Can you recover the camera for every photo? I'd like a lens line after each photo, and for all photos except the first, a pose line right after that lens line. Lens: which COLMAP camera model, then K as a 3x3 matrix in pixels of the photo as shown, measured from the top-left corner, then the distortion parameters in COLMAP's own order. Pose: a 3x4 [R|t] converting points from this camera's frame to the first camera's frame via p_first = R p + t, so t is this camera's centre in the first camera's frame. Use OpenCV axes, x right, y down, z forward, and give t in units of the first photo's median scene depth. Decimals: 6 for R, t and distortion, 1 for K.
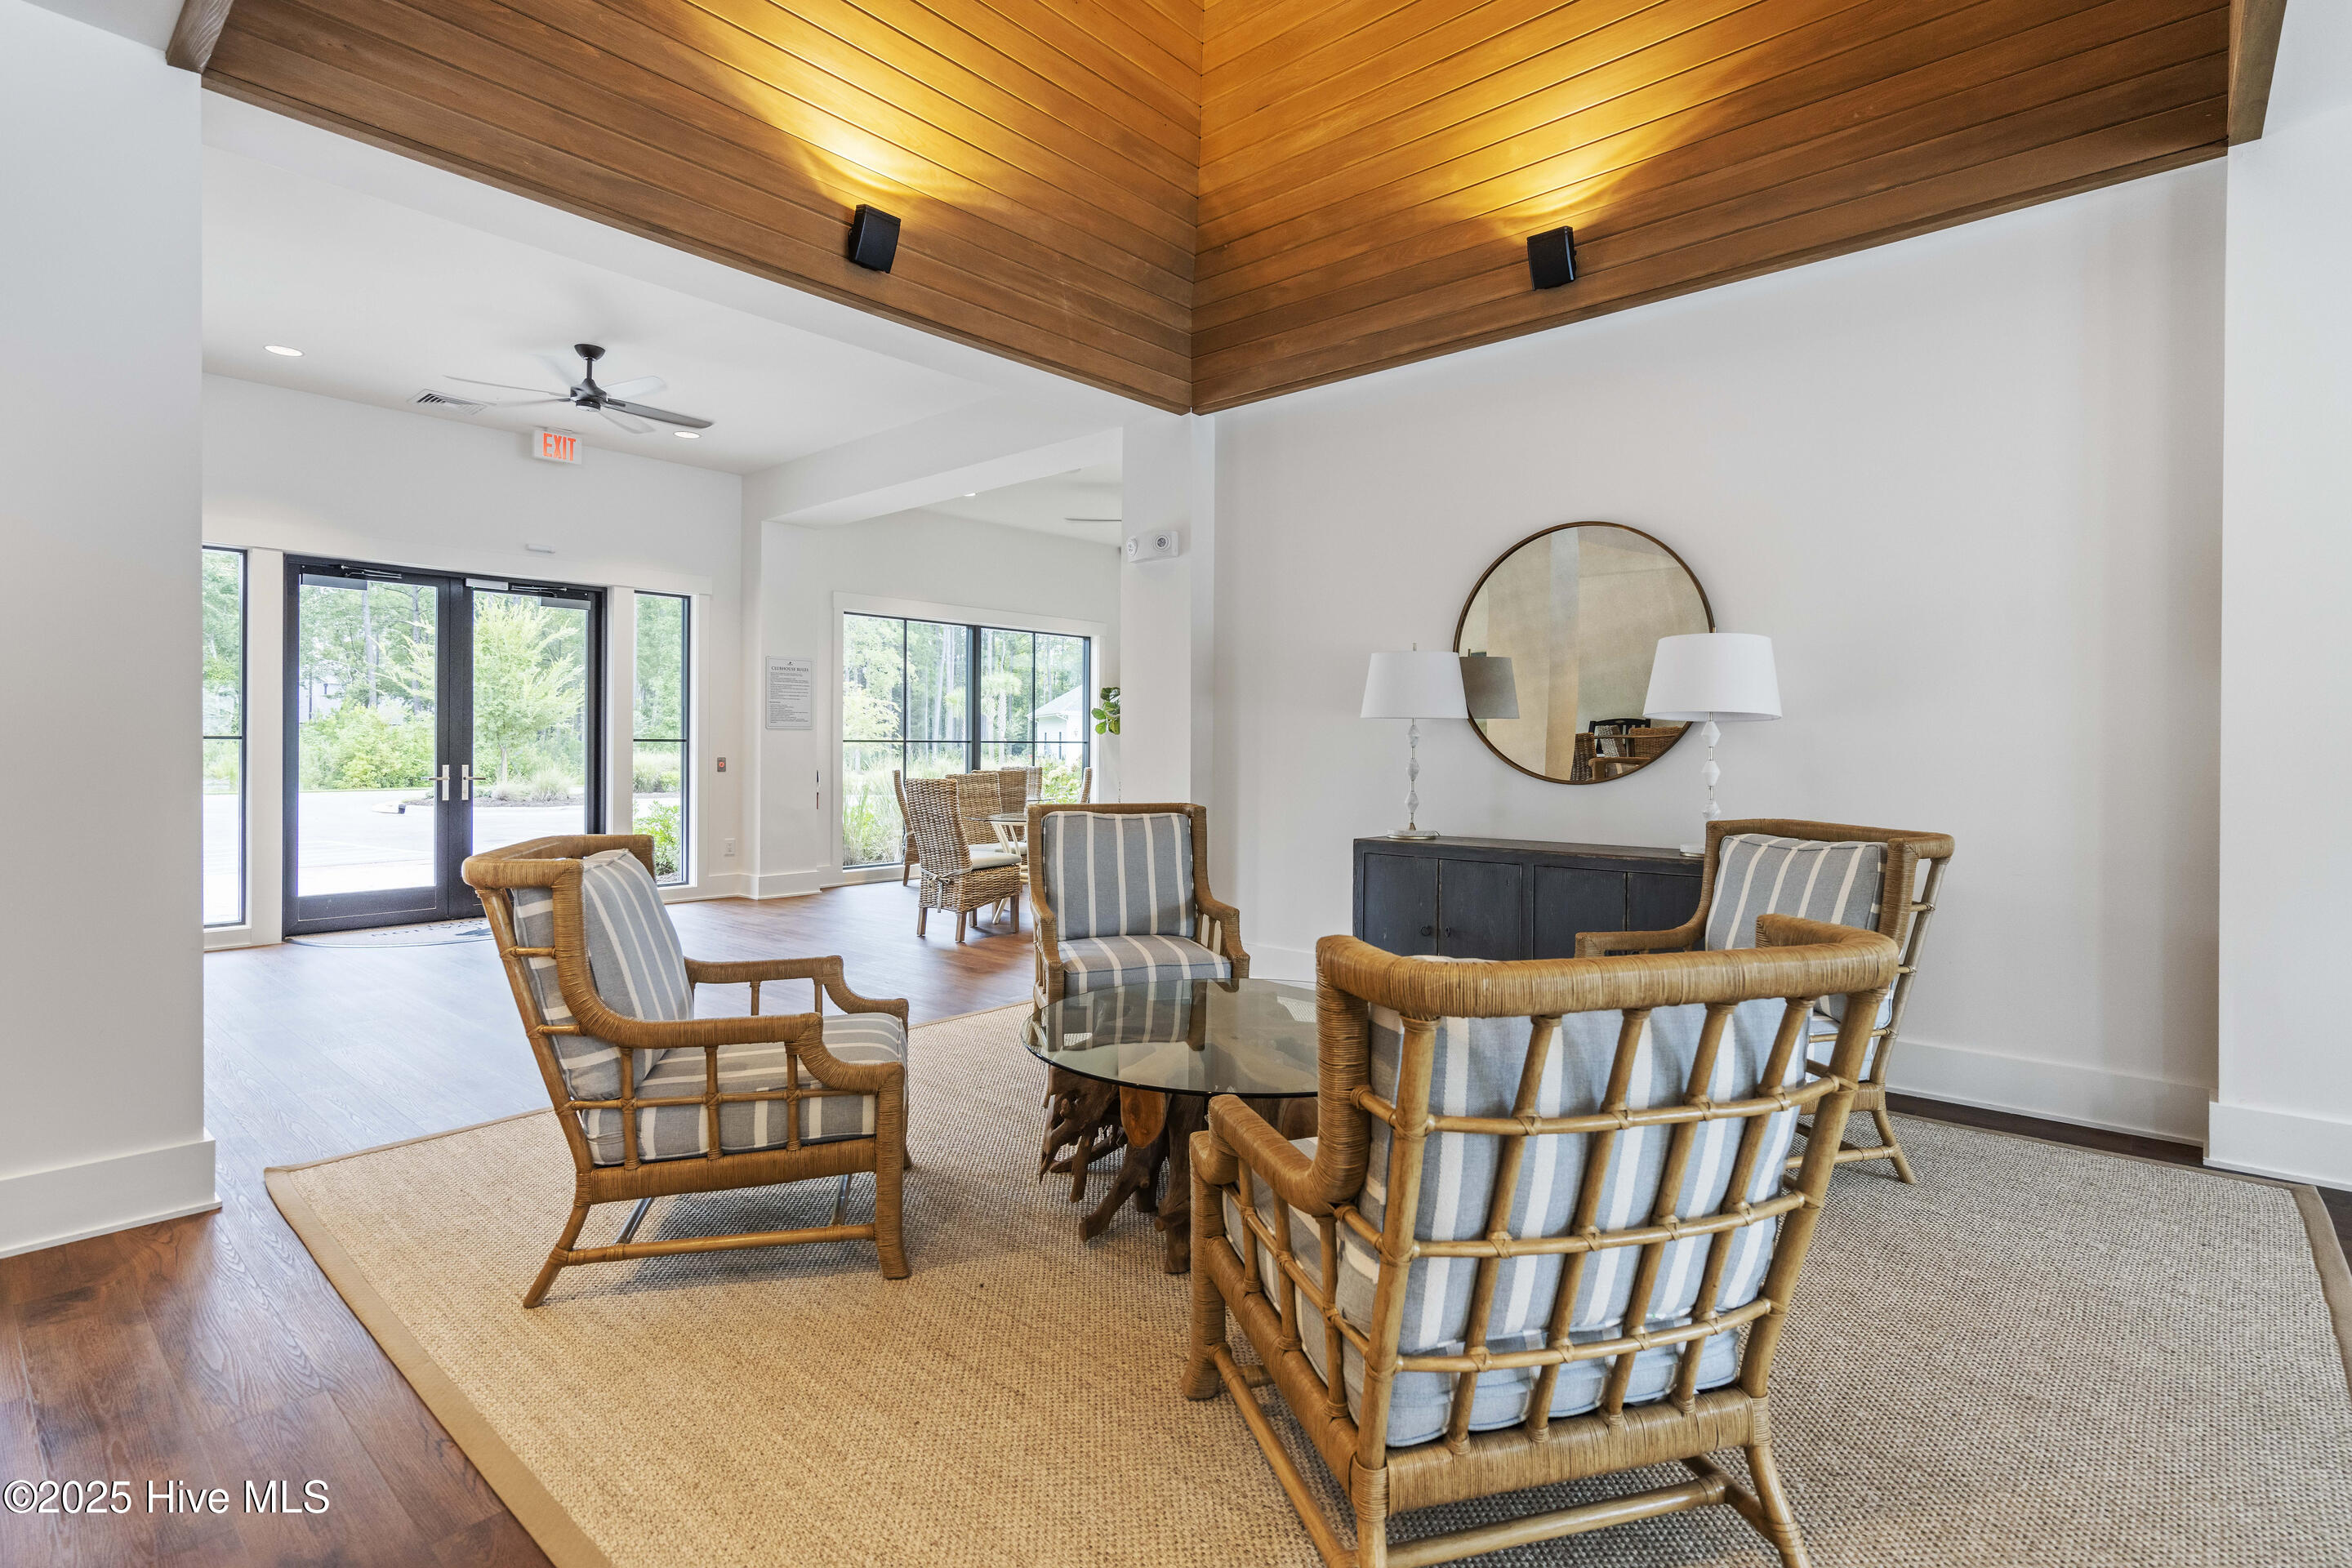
lens RADIAL K [[1123.5, 0, 1125.4], [0, 1123.5, 769.7], [0, 0, 1]] dist [-0.001728, 0.000764]
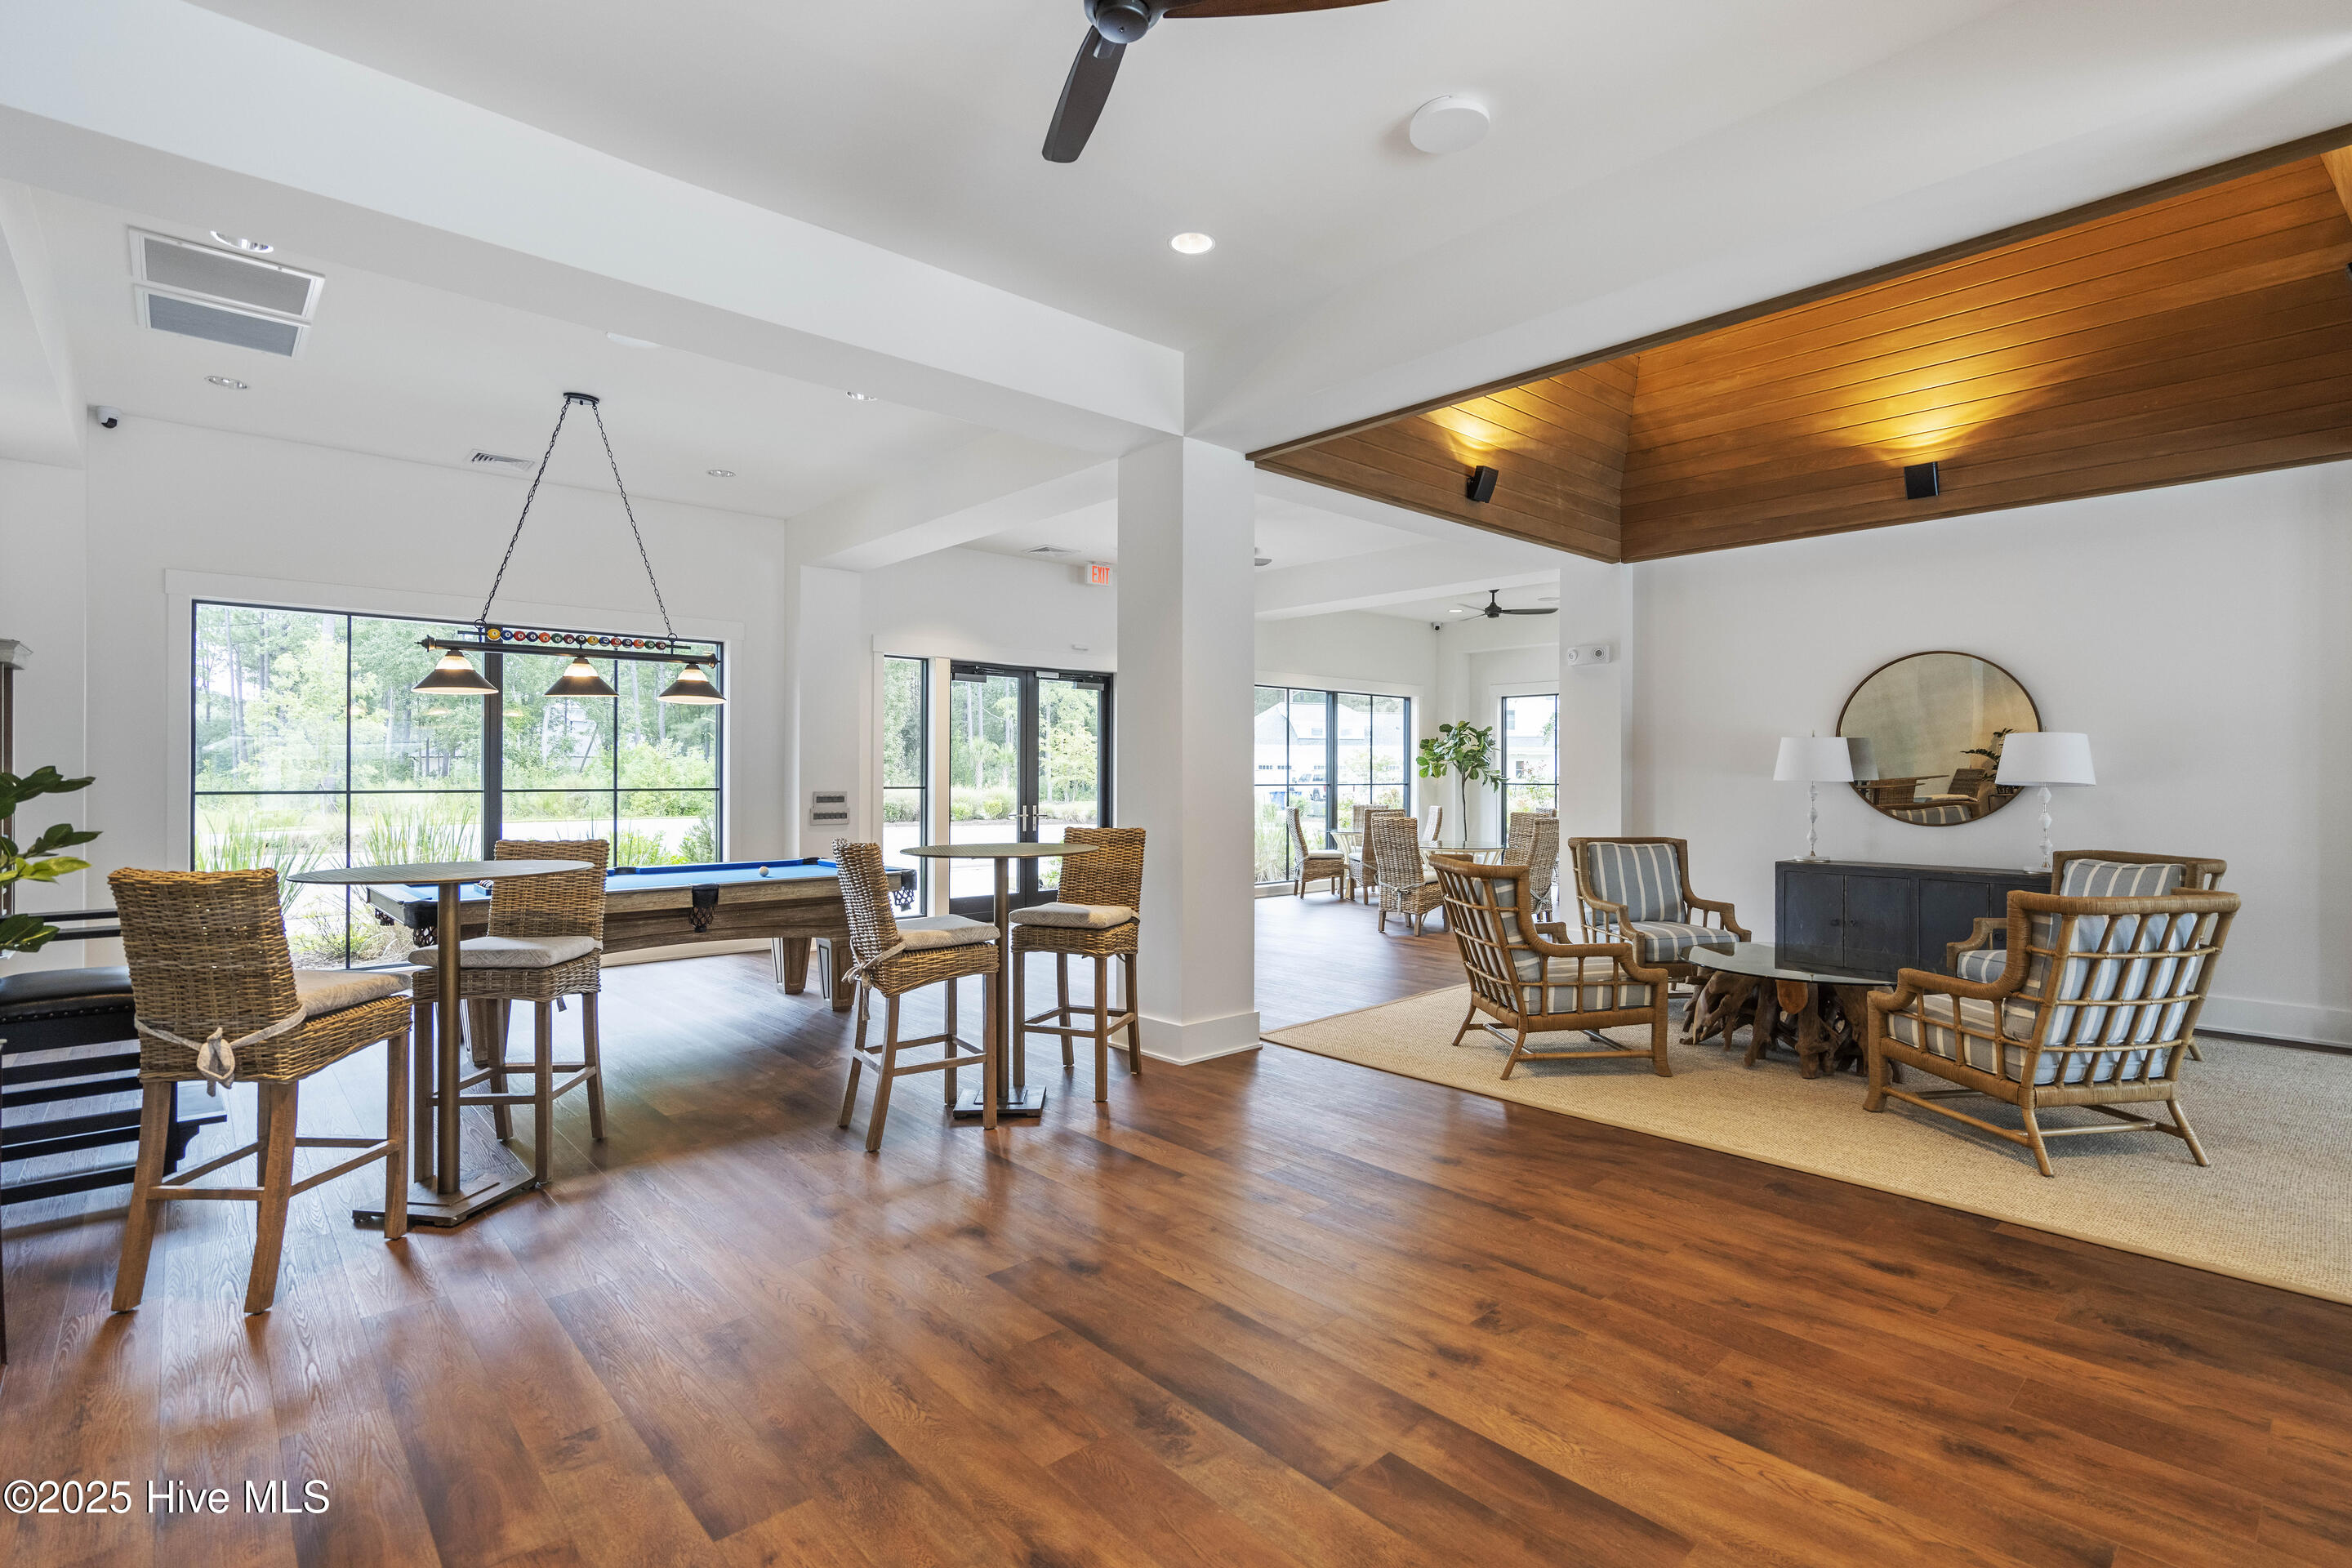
lens RADIAL K [[1102.4, 0, 1176.0], [0, 1102.4, 784.0], [0, 0, 1]] dist [-0.001115, -0.000271]
pose [[0.996423, 0.001976, -0.084481, -0.481059], [-0.003209, 0.999890, -0.014462, -0.019058], [0.084443, 0.014681, 0.996320, -0.544899]]
